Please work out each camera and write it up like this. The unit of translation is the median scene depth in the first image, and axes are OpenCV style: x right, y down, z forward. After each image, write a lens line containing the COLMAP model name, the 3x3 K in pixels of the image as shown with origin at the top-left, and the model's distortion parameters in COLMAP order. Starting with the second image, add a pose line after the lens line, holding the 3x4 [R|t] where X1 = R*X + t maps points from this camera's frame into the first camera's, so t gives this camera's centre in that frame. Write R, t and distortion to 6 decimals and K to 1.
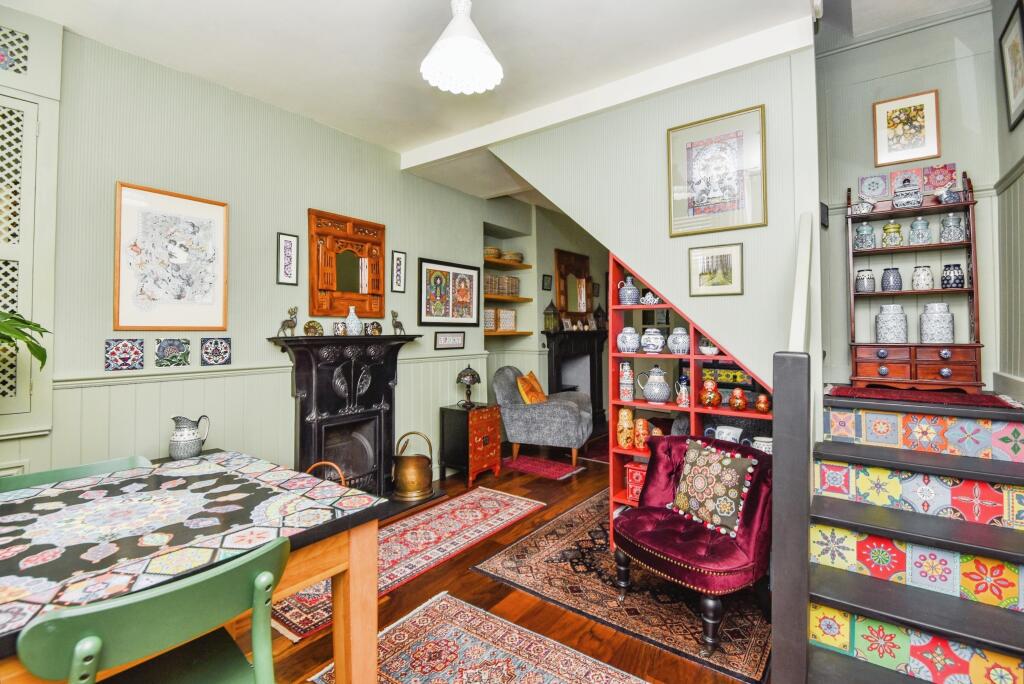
lens RADIAL K [[469.8, 0, 511.8], [0, 469.8, 327.6], [0, 0, 1]] dist [0.044534, -0.038122]
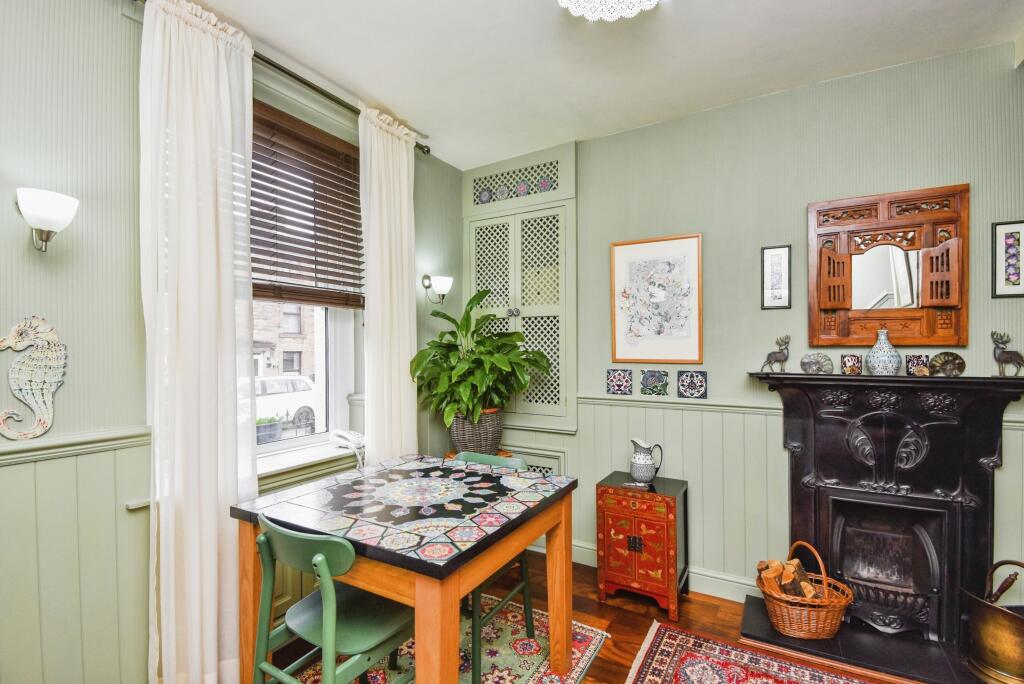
lens RADIAL K [[475.8, 0, 511.2], [0, 475.8, 354.7], [0, 0, 1]] dist [0.050730, -0.039812]
pose [[0.111864, 0.014517, -0.993617, 0.356784], [0.007227, 0.999855, 0.015422, -0.032766], [0.993697, -0.008906, 0.111743, 0.537445]]
